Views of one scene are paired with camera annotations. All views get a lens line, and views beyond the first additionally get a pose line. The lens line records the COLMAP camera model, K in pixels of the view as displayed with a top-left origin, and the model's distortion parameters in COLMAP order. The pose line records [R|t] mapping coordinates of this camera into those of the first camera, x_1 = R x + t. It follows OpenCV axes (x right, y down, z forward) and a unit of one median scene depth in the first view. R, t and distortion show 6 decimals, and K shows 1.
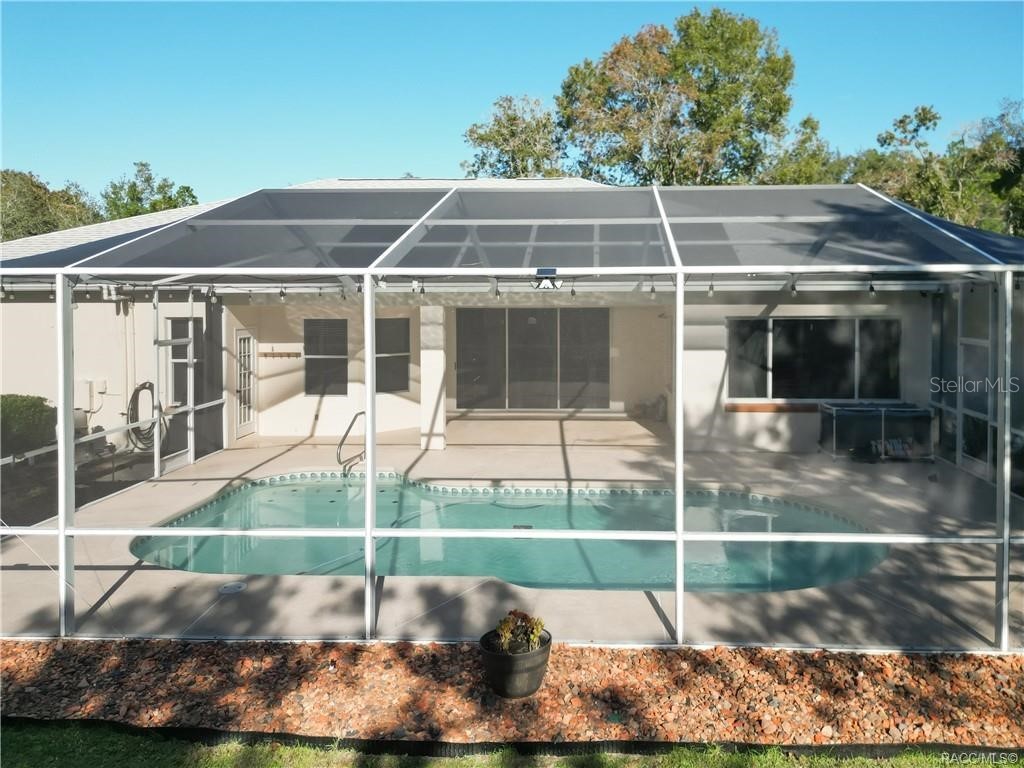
lens RADIAL K [[720.0, 0, 561.8], [0, 720.0, 317.2], [0, 0, 1]] dist [0.008478, -0.004024]
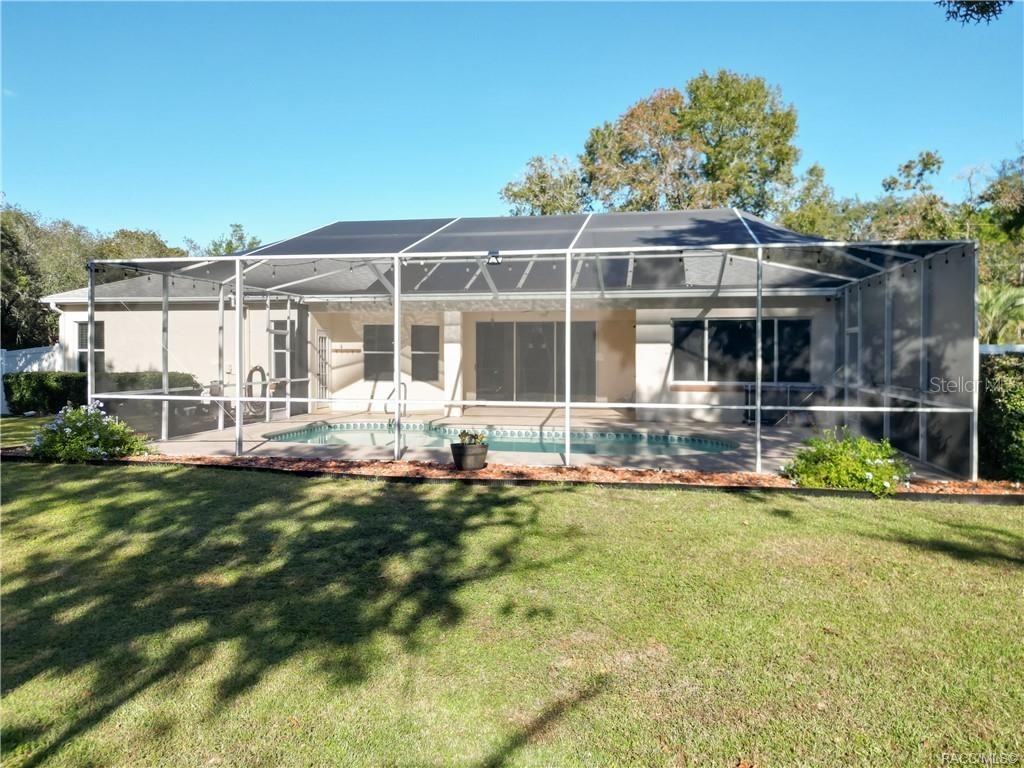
lens RADIAL K [[749.1, 0, 506.8], [0, 749.1, 385.8], [0, 0, 1]] dist [0.010552, -0.008416]
pose [[0.987847, 0.009709, -0.155124, 0.070041], [-0.010026, 0.999949, -0.001260, 0.061585], [0.155104, 0.002800, 0.987894, -0.191568]]
